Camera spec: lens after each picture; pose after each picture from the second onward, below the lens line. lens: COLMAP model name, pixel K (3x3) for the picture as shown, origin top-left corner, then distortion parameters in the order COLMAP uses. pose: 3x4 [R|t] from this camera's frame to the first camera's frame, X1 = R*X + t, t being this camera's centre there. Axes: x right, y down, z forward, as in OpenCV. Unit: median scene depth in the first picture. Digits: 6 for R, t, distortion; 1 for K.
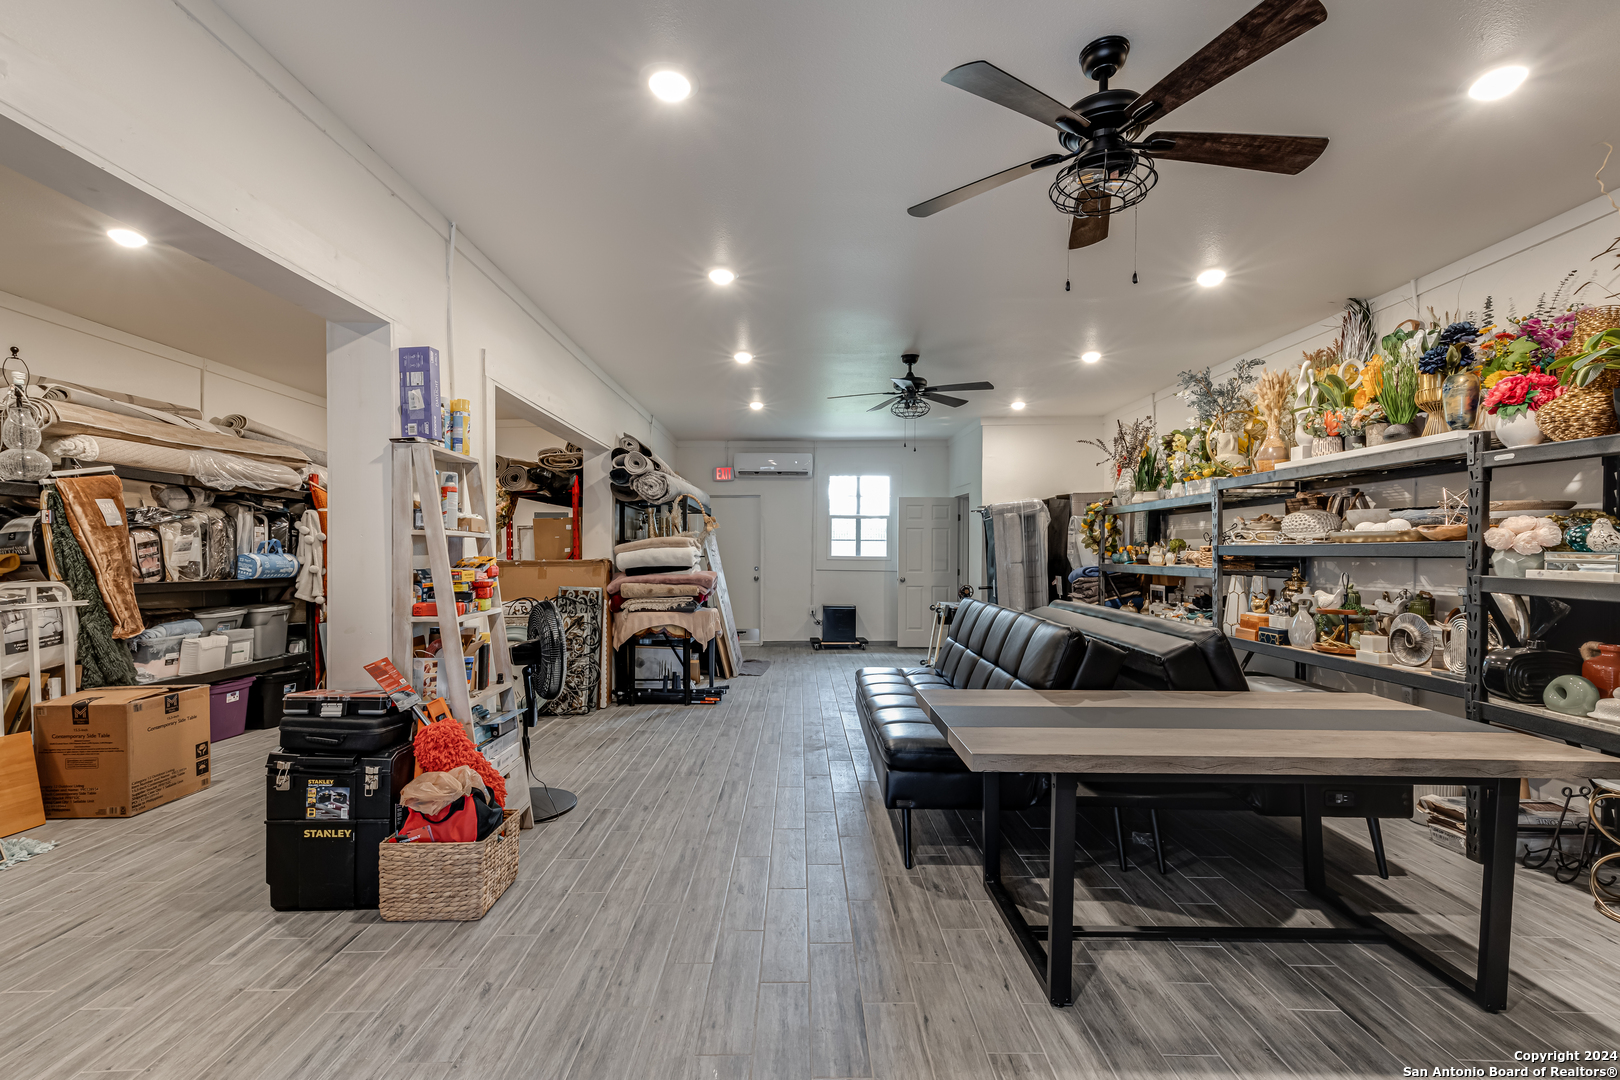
lens RADIAL K [[734.7, 0, 803.8], [0, 734.7, 548.9], [0, 0, 1]] dist [0.027273, -0.000151]
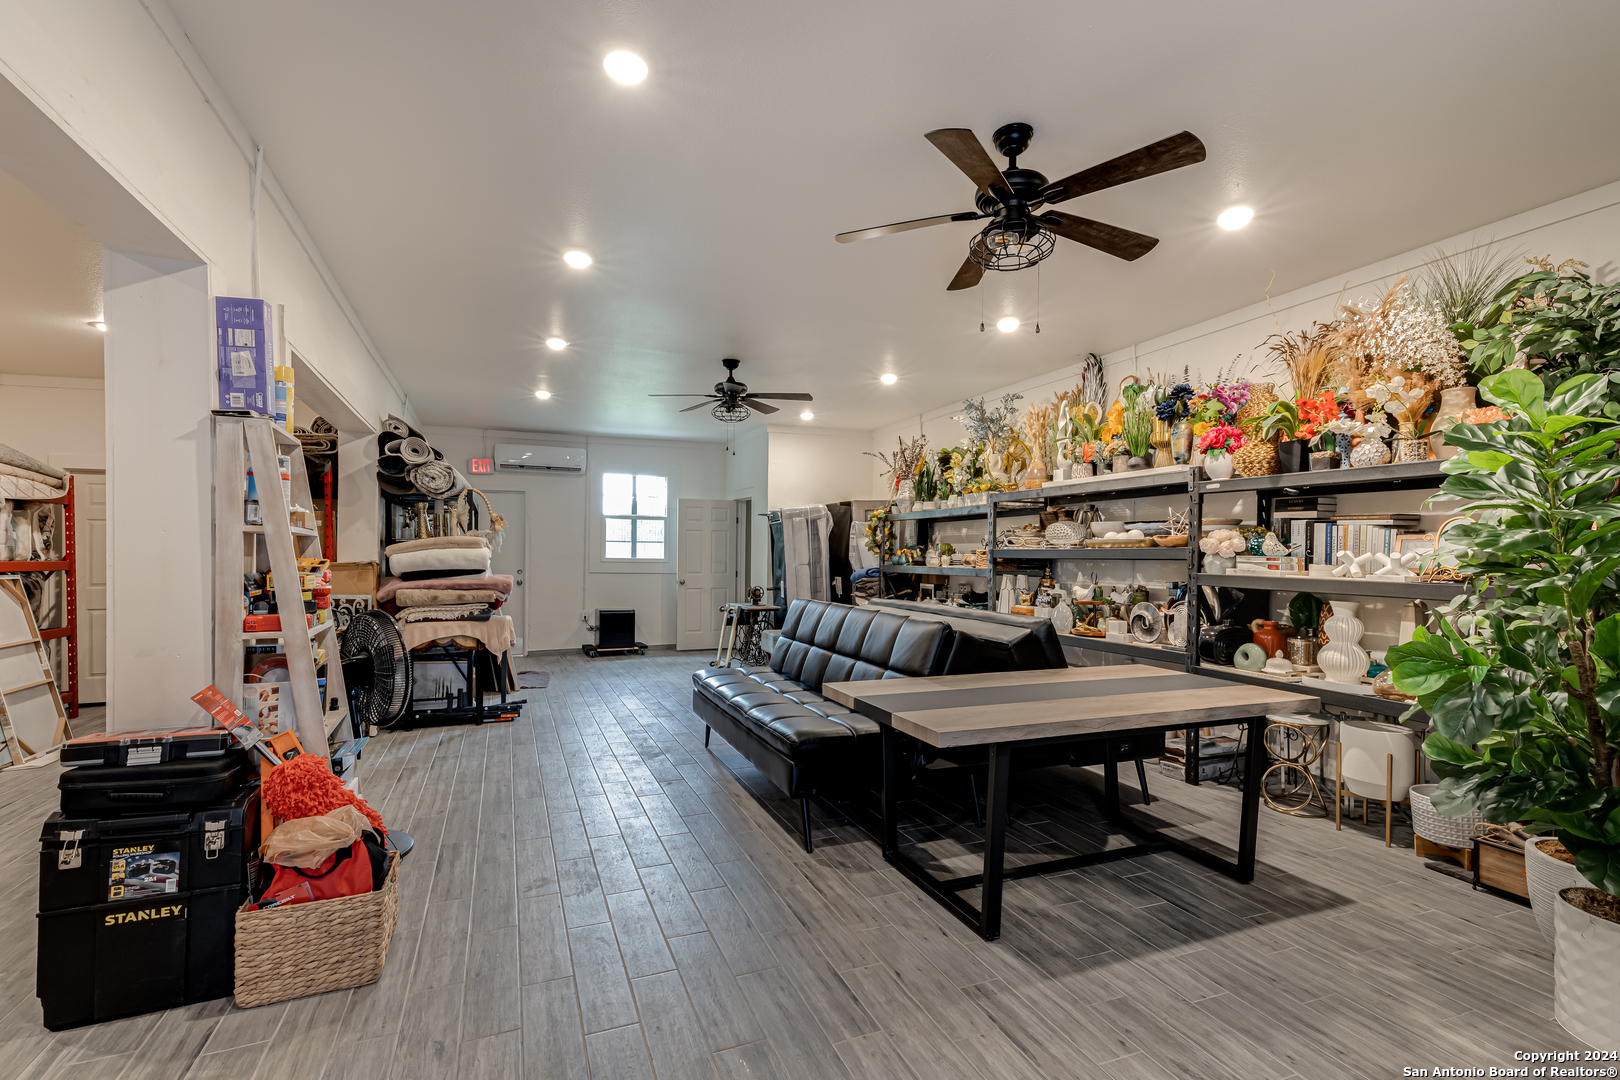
lens RADIAL K [[748.7, 0, 812.2], [0, 748.7, 554.2], [0, 0, 1]] dist [0.028180, -0.000034]
pose [[0.927625, 0.002987, 0.373500, -0.214405], [-0.004686, 0.999982, 0.003643, -0.000243], [-0.373482, -0.005130, 0.927623, -0.000592]]
